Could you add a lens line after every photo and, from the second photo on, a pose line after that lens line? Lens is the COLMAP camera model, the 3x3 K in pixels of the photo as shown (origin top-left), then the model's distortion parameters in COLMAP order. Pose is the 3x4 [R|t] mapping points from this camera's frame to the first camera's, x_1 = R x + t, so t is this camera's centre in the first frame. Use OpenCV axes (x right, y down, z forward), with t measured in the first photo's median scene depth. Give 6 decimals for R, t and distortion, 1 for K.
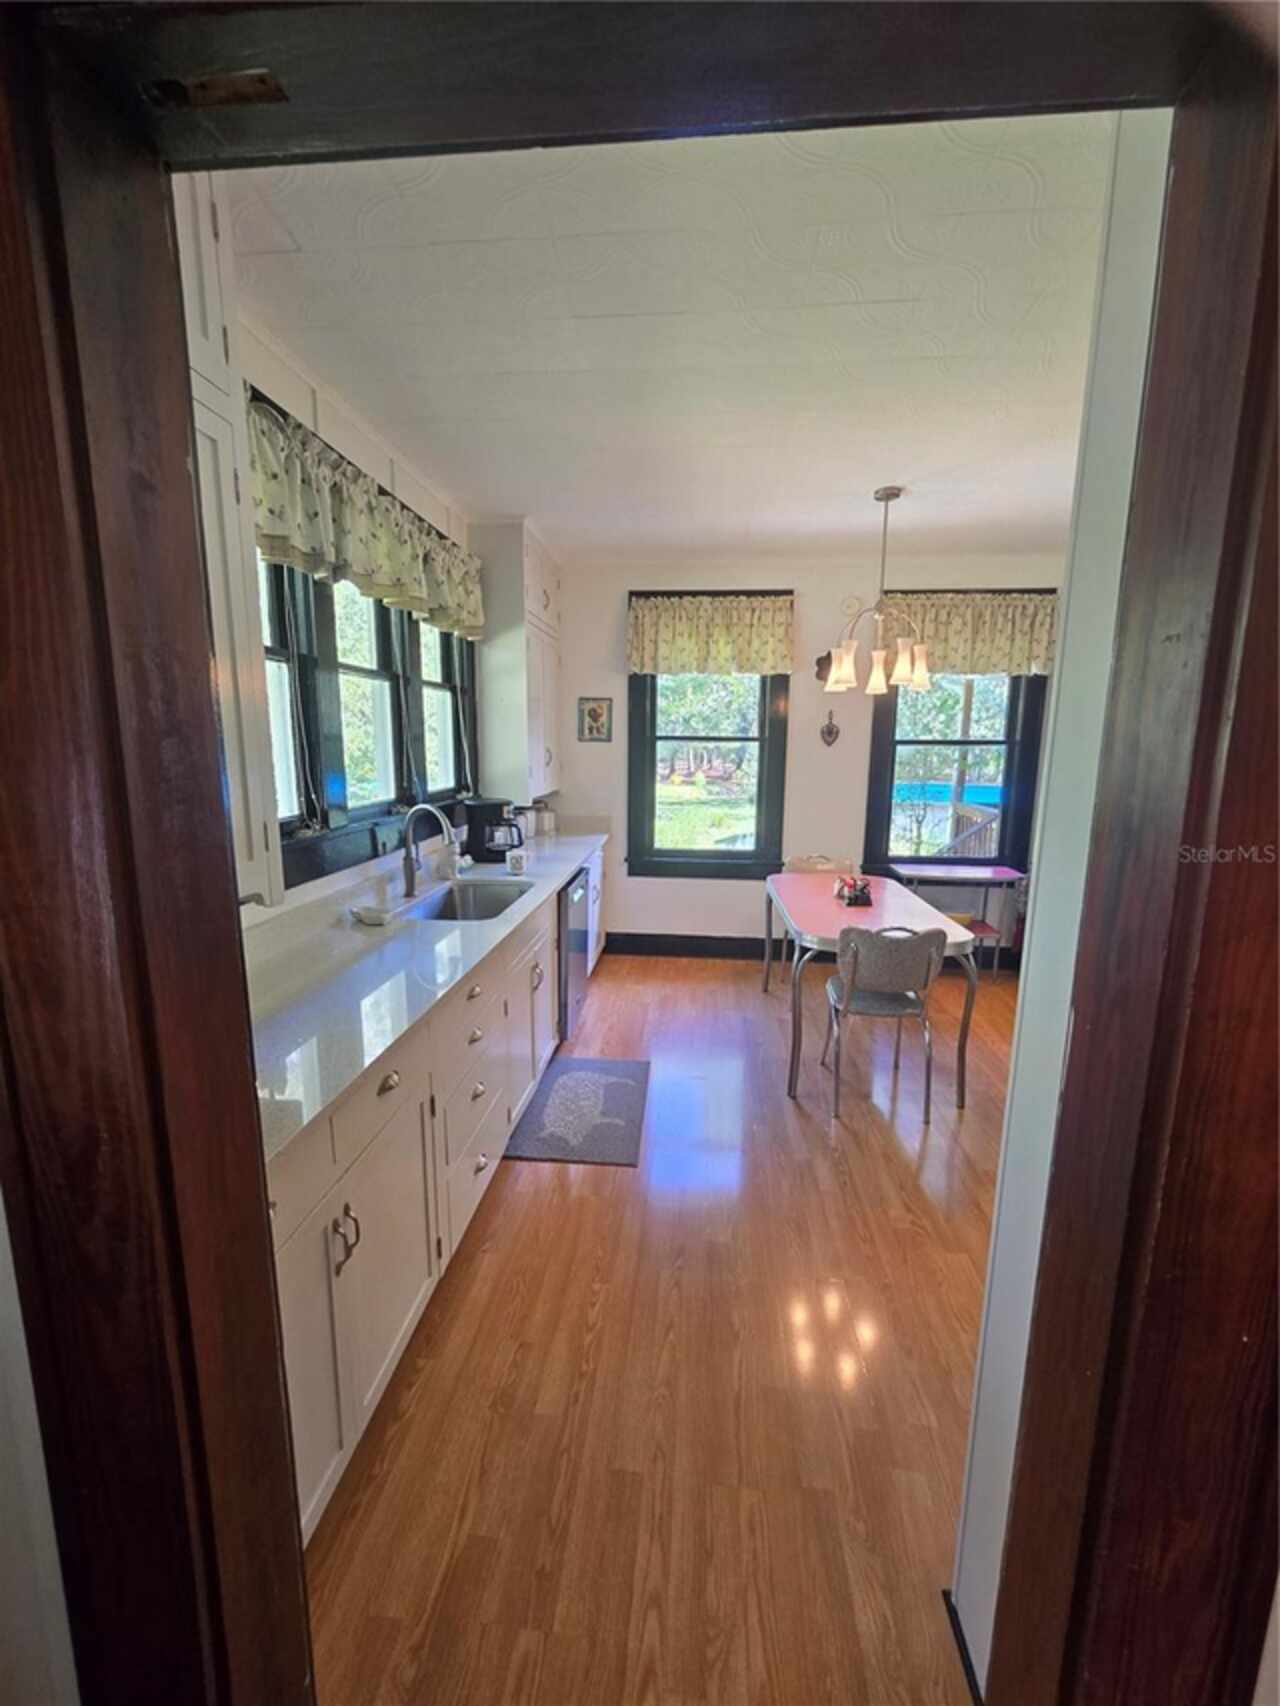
lens RADIAL K [[696.2, 0, 636.2], [0, 696.2, 859.3], [0, 0, 1]] dist [-0.007338, -0.000709]
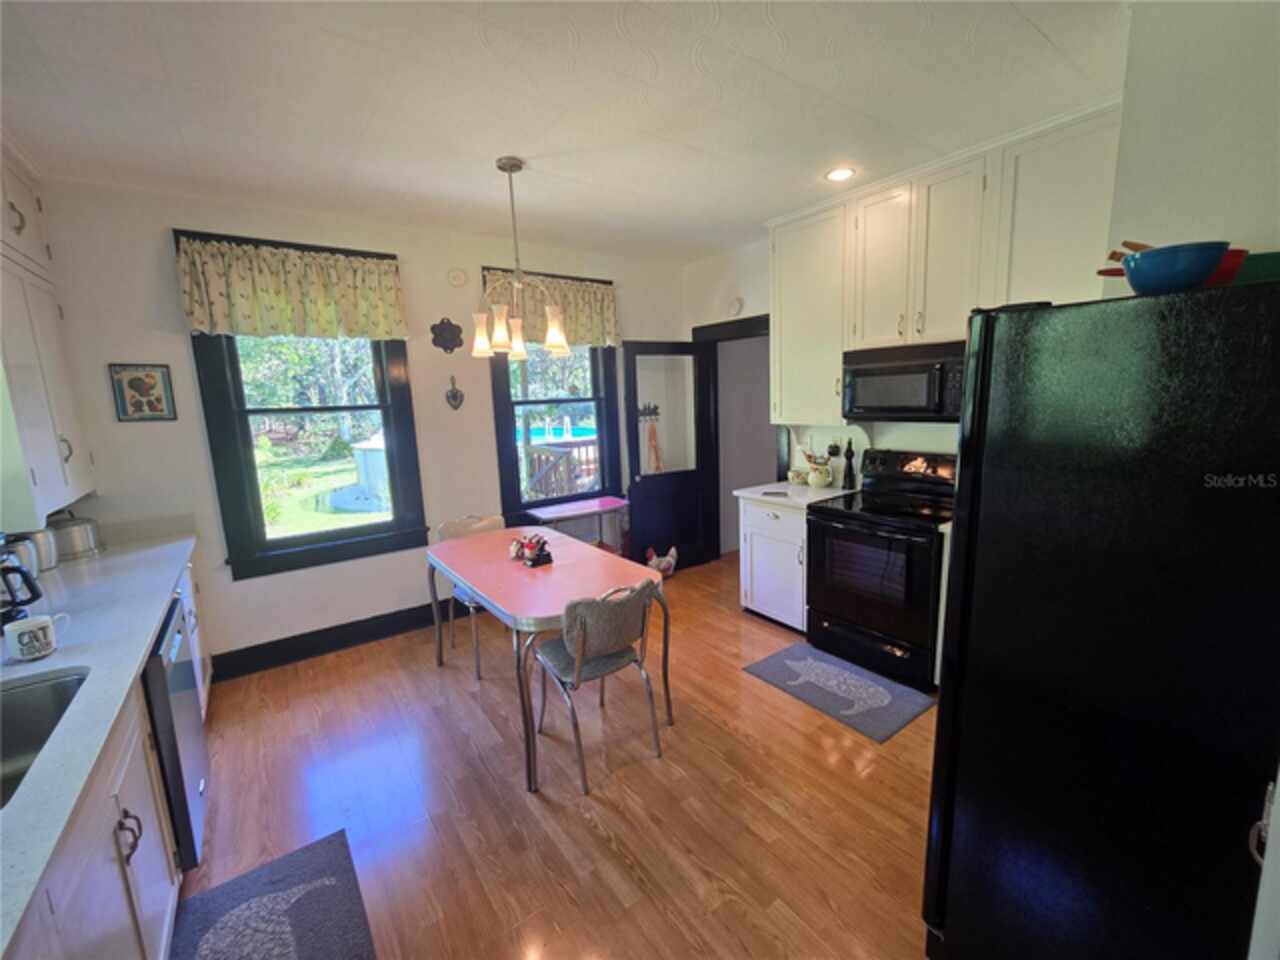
lens RADIAL K [[522.4, 0, 652.9], [0, 522.4, 478.2], [0, 0, 1]] dist [-0.007338, -0.000709]
pose [[0.736547, -0.140401, 0.661654, -0.039234], [0.151333, 0.987628, 0.041110, -0.049477], [-0.659239, 0.069851, 0.748682, 0.226830]]
